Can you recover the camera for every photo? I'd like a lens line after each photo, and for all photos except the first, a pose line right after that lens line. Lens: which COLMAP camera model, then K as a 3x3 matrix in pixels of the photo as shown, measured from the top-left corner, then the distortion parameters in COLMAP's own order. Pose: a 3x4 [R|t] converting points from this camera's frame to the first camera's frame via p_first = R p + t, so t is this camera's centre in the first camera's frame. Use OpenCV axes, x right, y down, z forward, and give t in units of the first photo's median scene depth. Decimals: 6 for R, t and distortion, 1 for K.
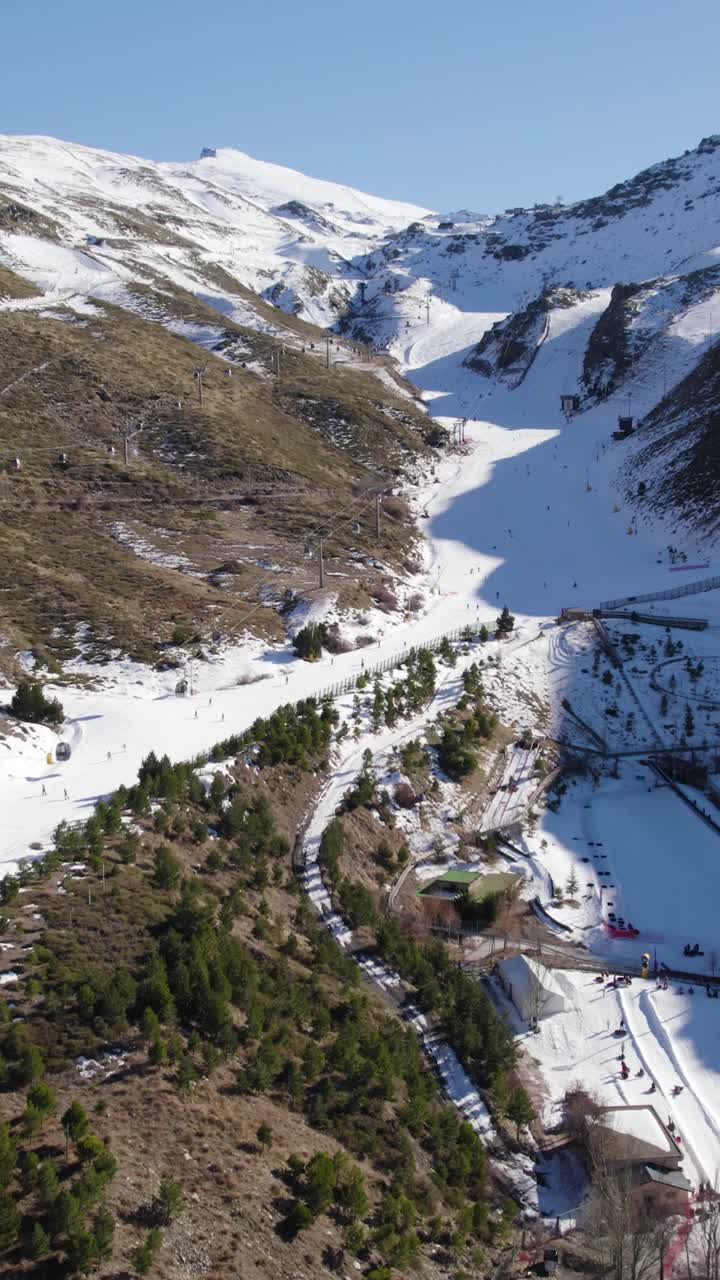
lens RADIAL K [[1469.5, 0, 359.9], [0, 1469.5, 639.6], [0, 0, 1]] dist [-0.040663, 0.000000]
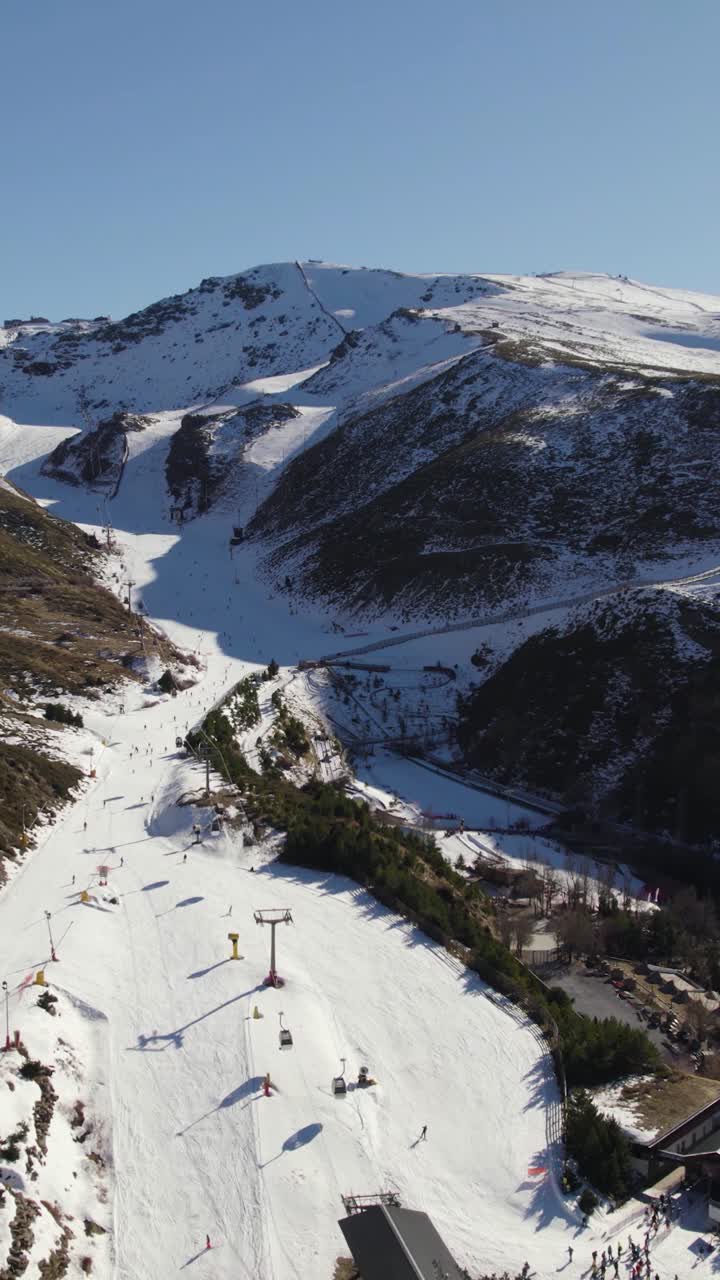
lens RADIAL K [[1469.5, 0, 360.0], [0, 1469.5, 638.8], [0, 0, 1]] dist [-0.040663, 0.000000]
pose [[0.927020, -0.010559, 0.374862, -0.177220], [0.033623, 0.997918, -0.055040, 0.019944], [-0.373501, 0.063627, 0.925445, -0.210887]]
